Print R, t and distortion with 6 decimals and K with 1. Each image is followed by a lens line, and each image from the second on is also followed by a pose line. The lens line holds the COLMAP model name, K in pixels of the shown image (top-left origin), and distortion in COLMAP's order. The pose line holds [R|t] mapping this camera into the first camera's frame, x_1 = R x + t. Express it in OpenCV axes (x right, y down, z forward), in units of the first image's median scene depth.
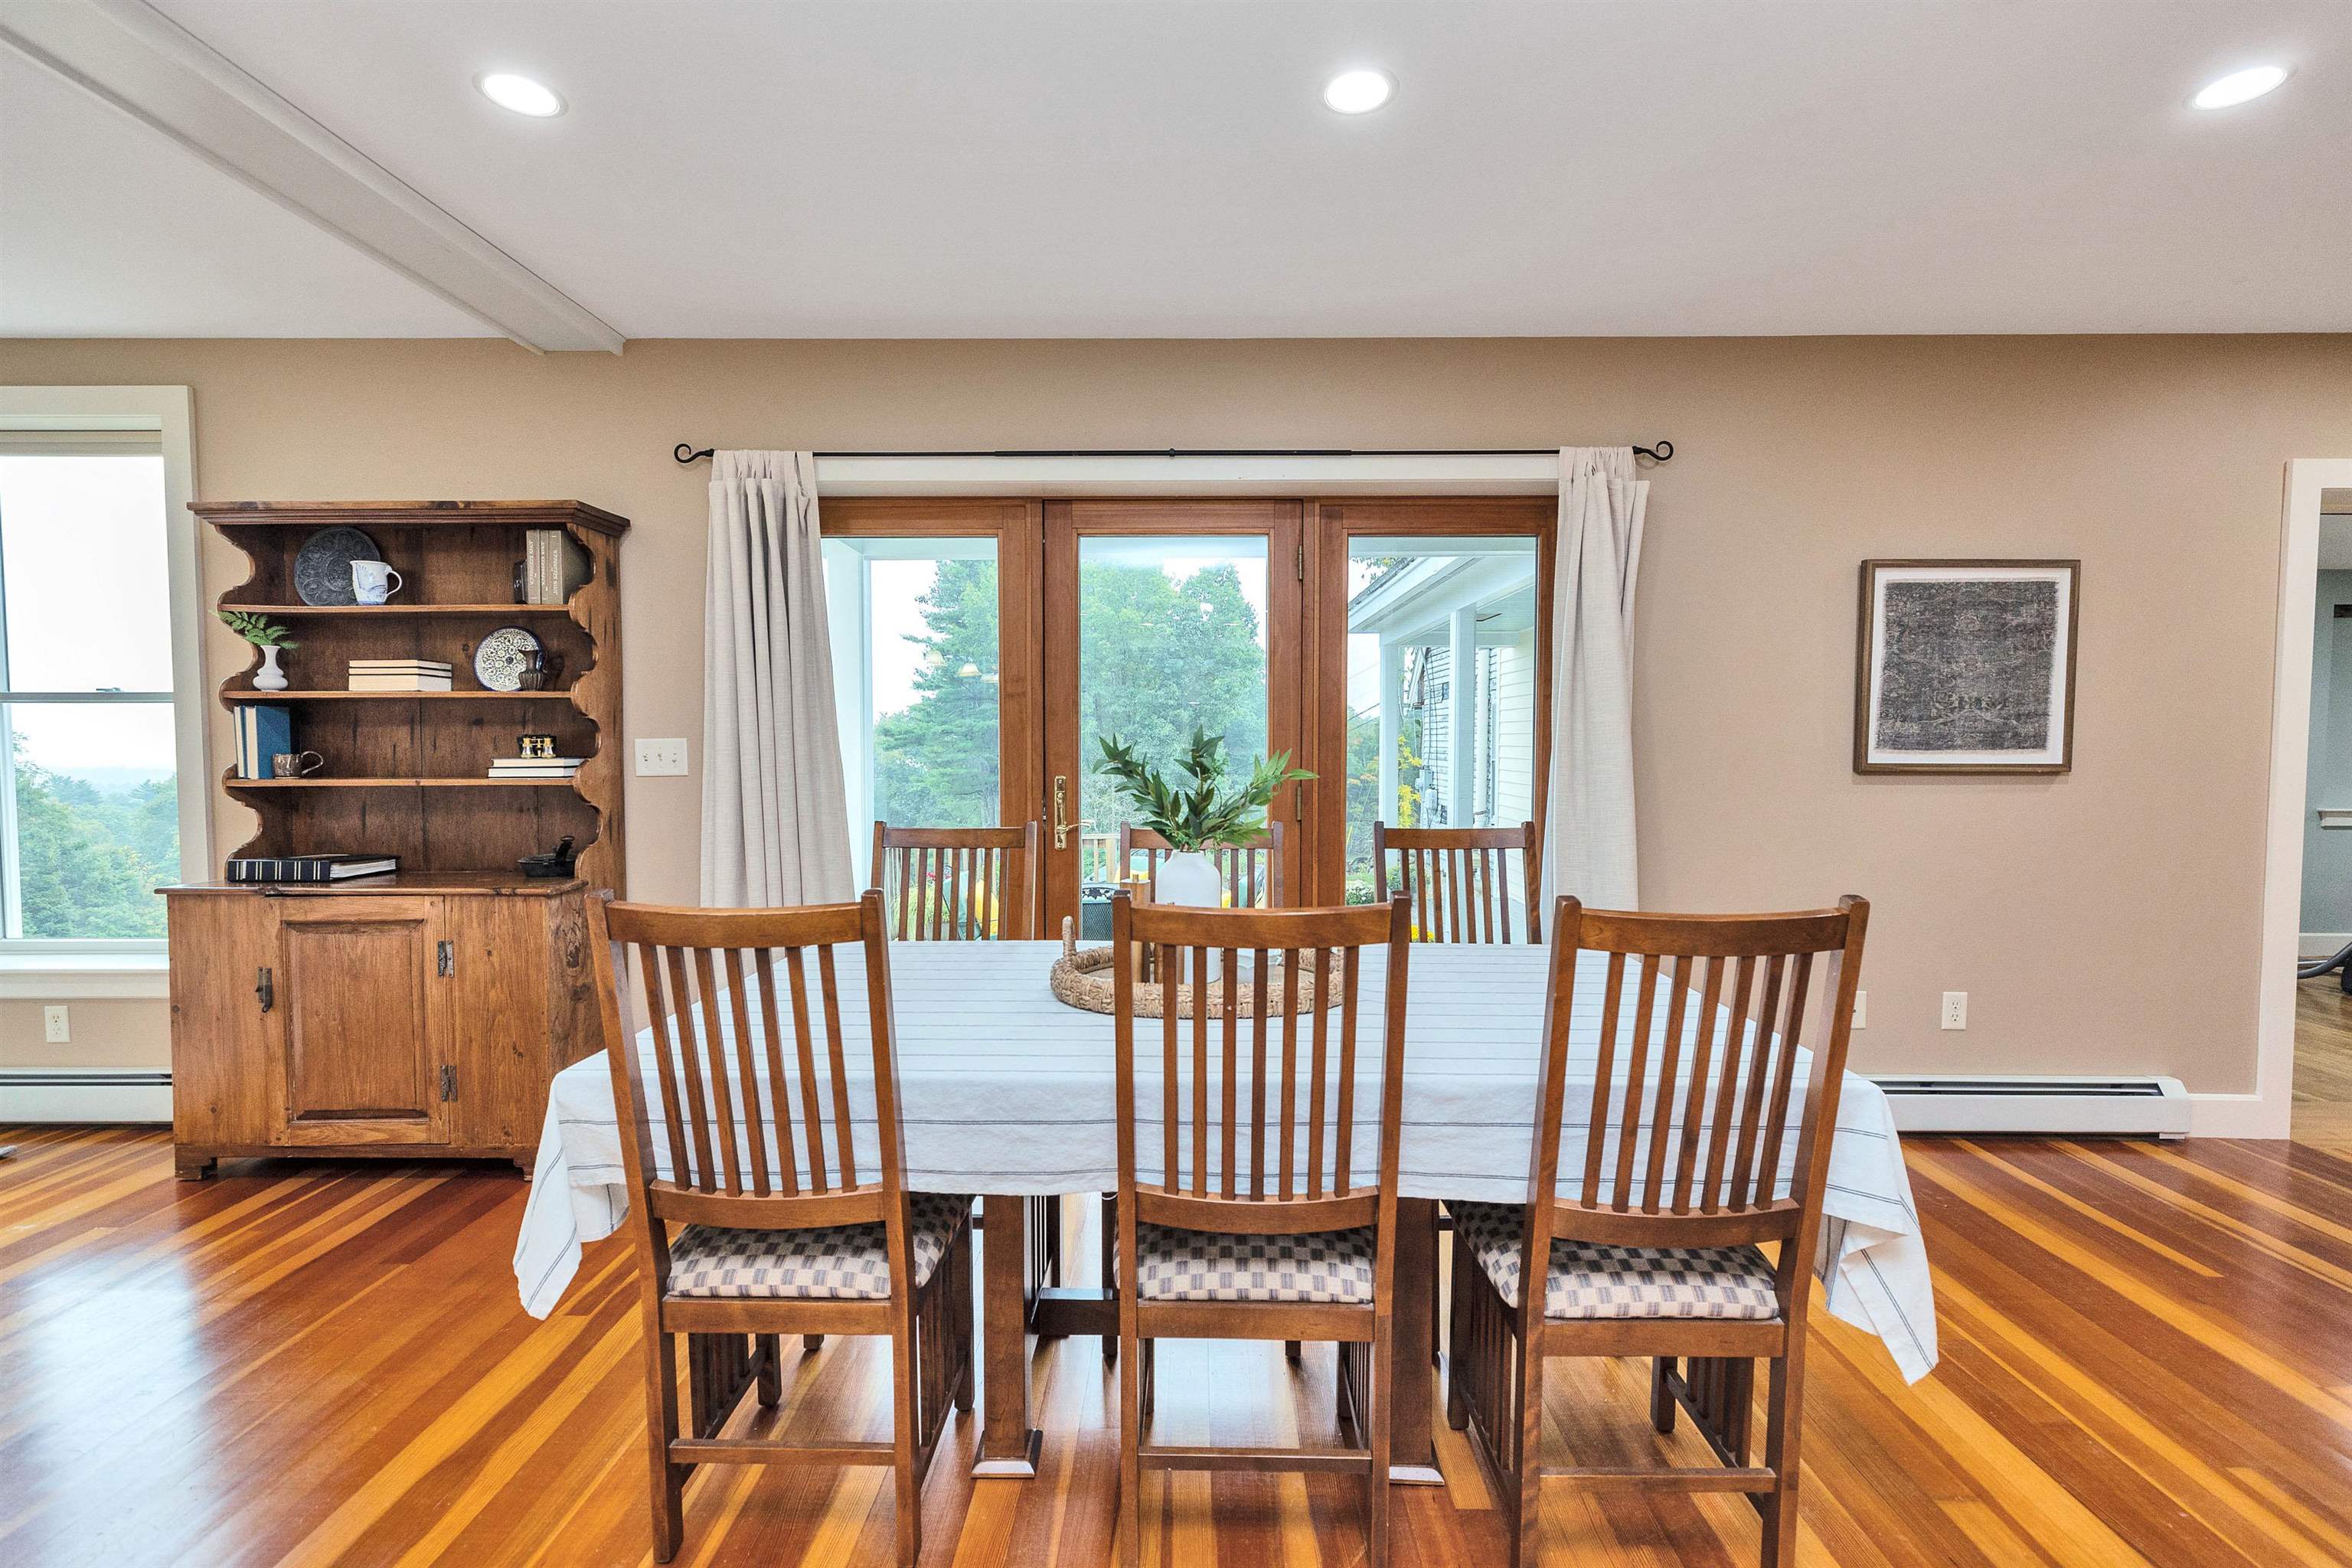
lens RADIAL K [[1042.4, 0, 1173.8], [0, 1042.4, 781.3], [0, 0, 1]] dist [-0.001441, -0.000327]
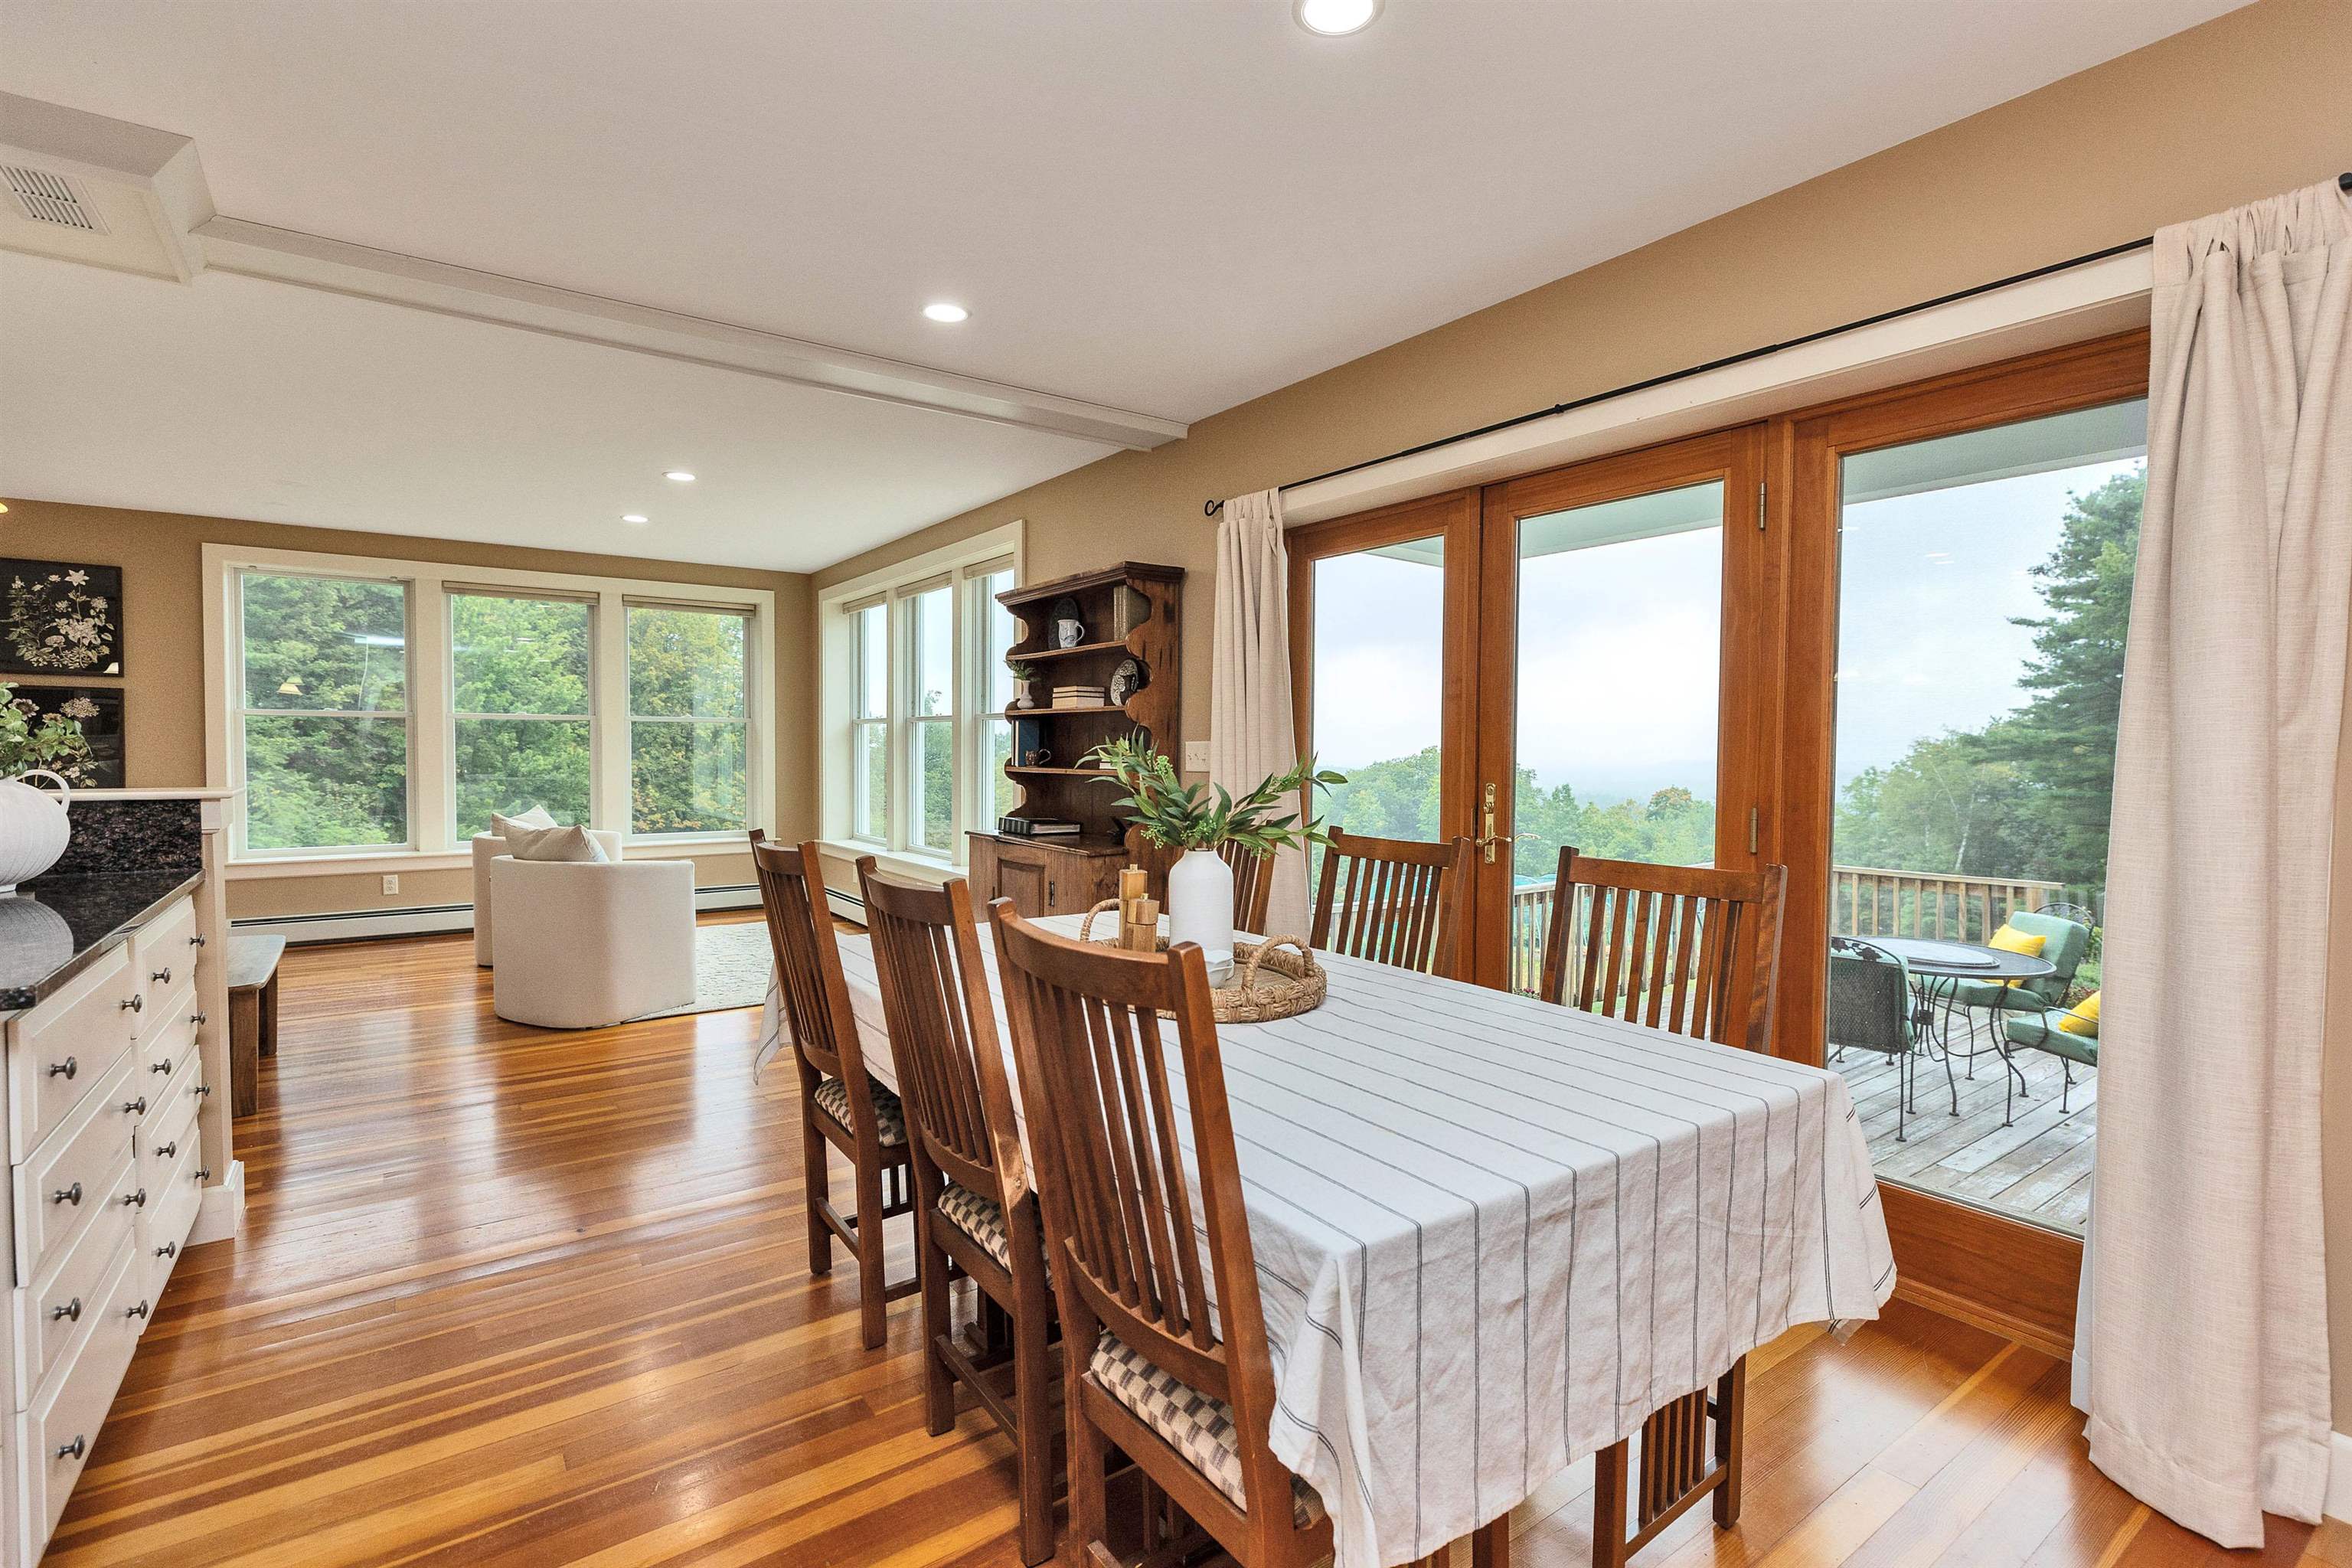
lens RADIAL K [[1077.6, 0, 1176.0], [0, 1077.6, 784.0], [0, 0, 1]] dist [0.001725, 0.000141]
pose [[0.590318, 0.033290, -0.806484, 0.543707], [-0.039693, 0.999138, 0.012189, -0.005610], [0.806194, 0.024816, 0.591130, 0.233155]]
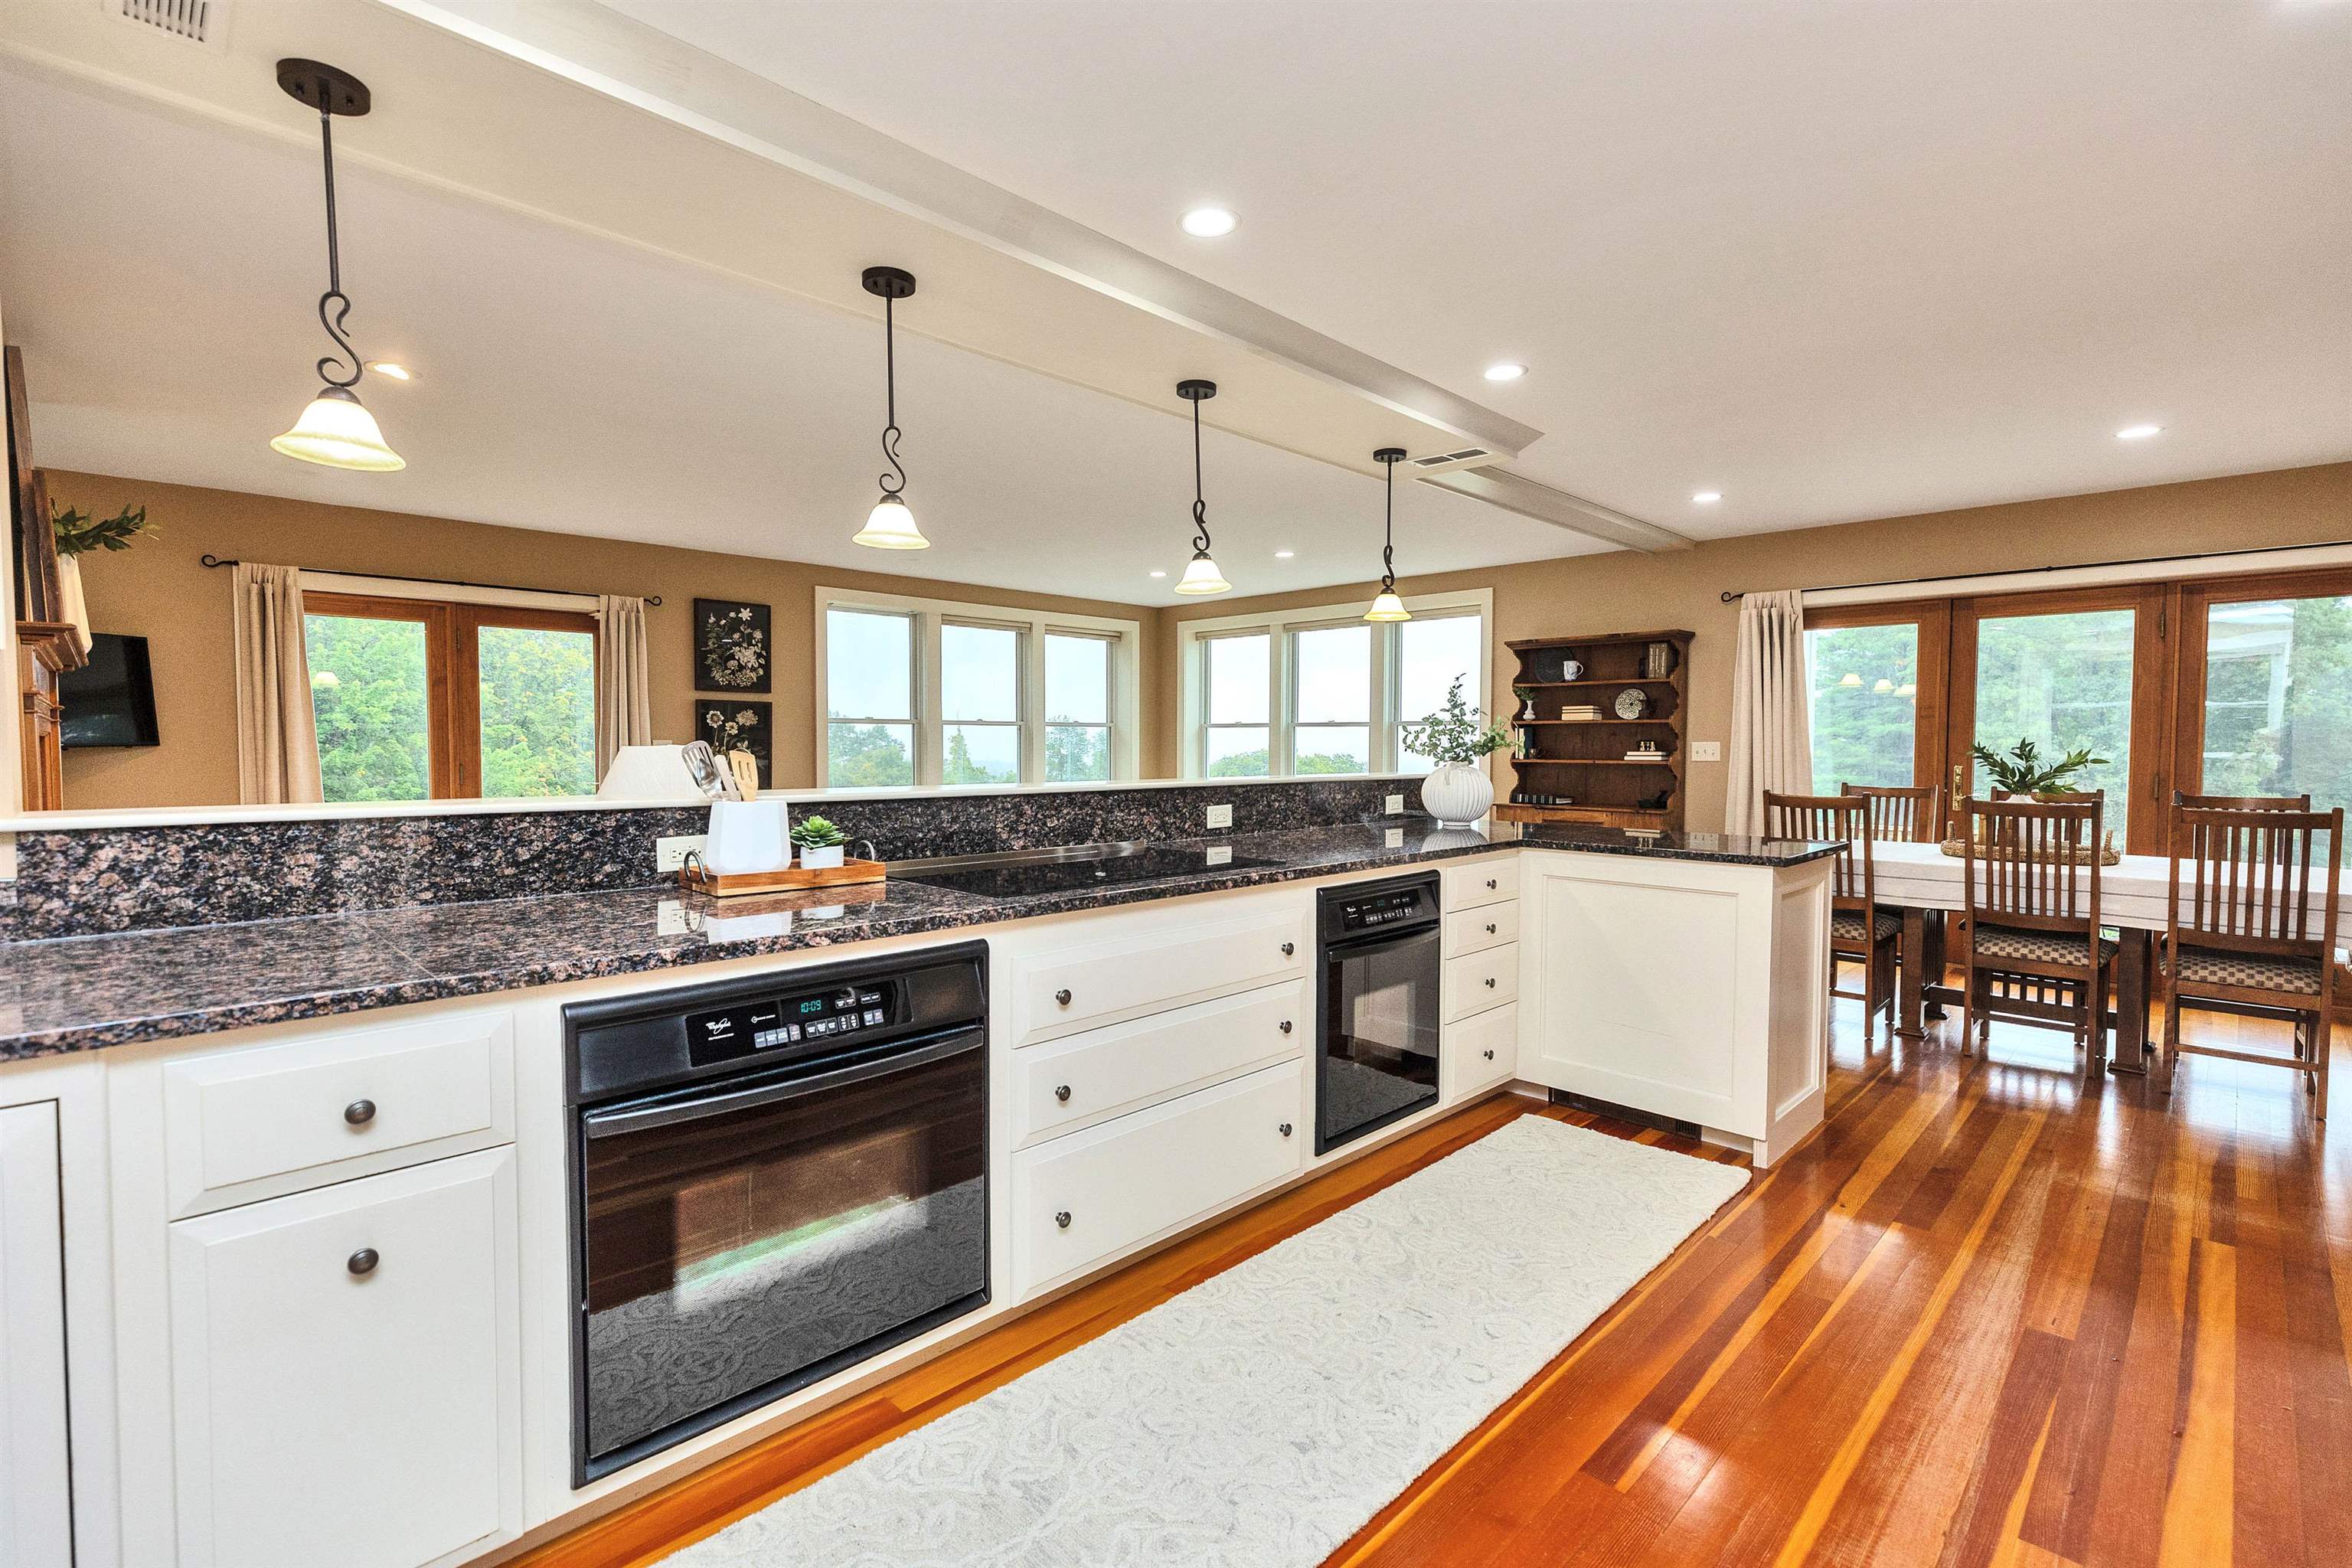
lens RADIAL K [[1042.4, 0, 1173.8], [0, 1042.4, 781.3], [0, 0, 1]] dist [-0.001441, -0.000327]
pose [[0.712592, 0.029467, -0.700960, 0.176459], [-0.031721, 0.999449, 0.009767, 0.046913], [0.700862, 0.015275, 0.713134, -1.139284]]
